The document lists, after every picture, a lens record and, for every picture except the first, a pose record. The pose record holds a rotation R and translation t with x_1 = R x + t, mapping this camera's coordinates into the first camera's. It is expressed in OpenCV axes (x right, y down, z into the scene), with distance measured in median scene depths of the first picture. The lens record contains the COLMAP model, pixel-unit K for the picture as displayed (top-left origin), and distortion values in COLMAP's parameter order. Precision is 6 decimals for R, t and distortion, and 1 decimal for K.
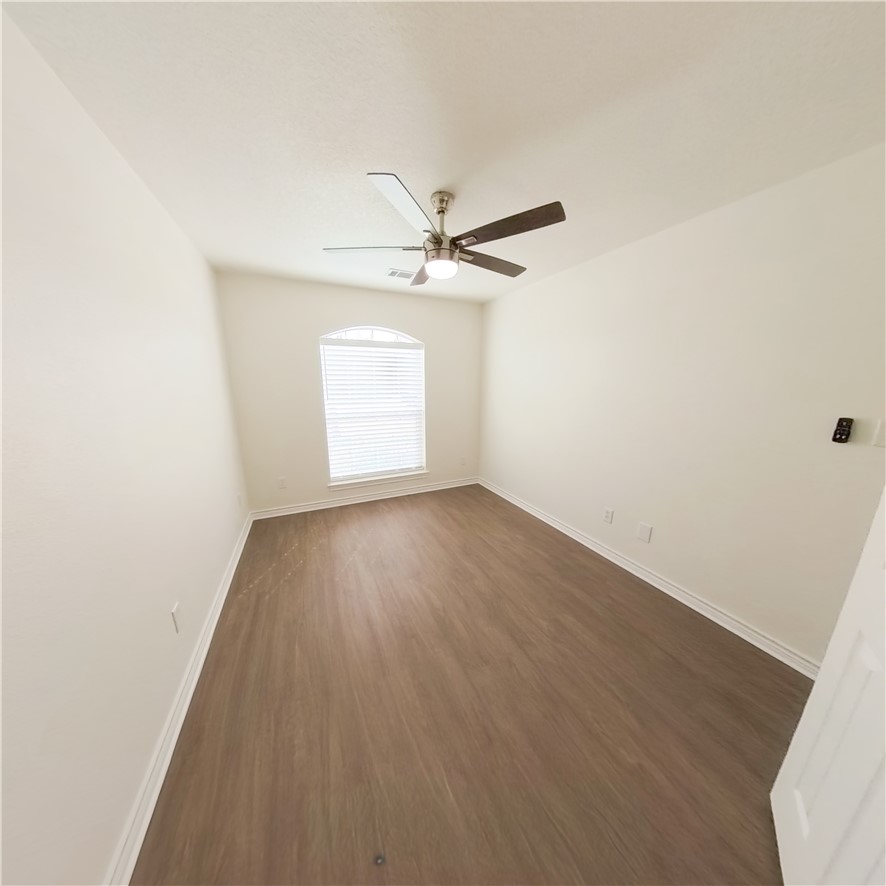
lens RADIAL K [[289.6, 0, 446.3], [0, 289.6, 445.2], [0, 0, 1]] dist [-0.017578, 0.000535]
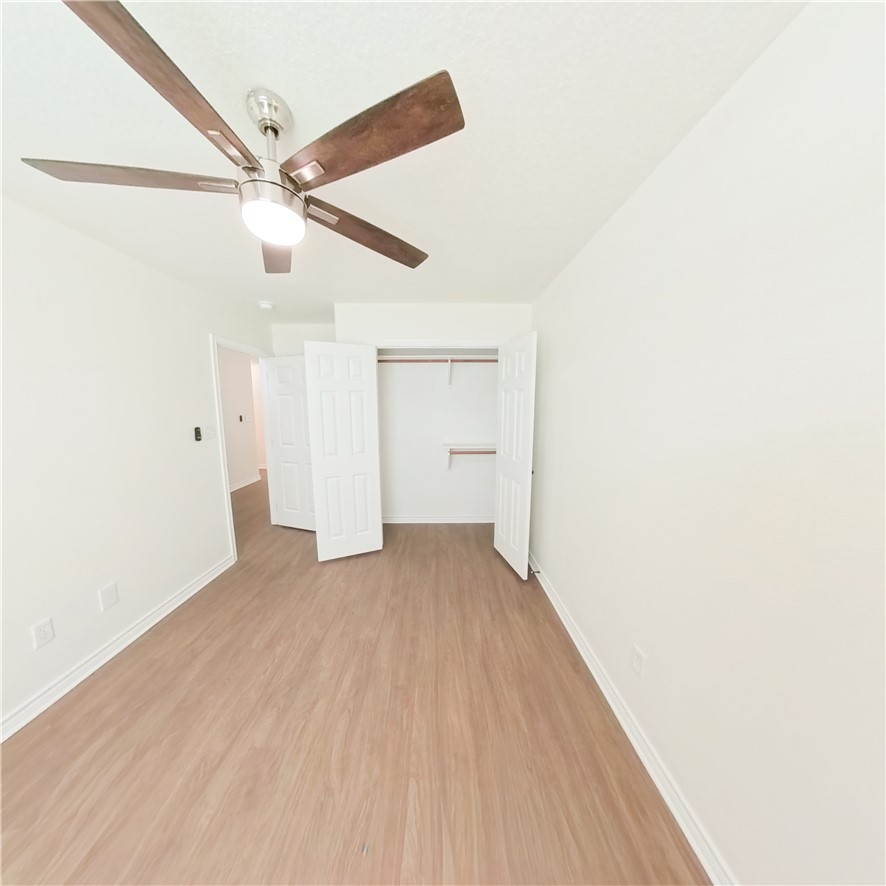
lens RADIAL K [[289.6, 0, 443.5], [0, 289.6, 439.5], [0, 0, 1]] dist [-0.017578, 0.000535]
pose [[-0.908135, -0.050649, 0.415603, -0.510754], [0.091047, 0.945009, 0.314114, -0.299813], [-0.408659, 0.323097, -0.853584, 1.282585]]
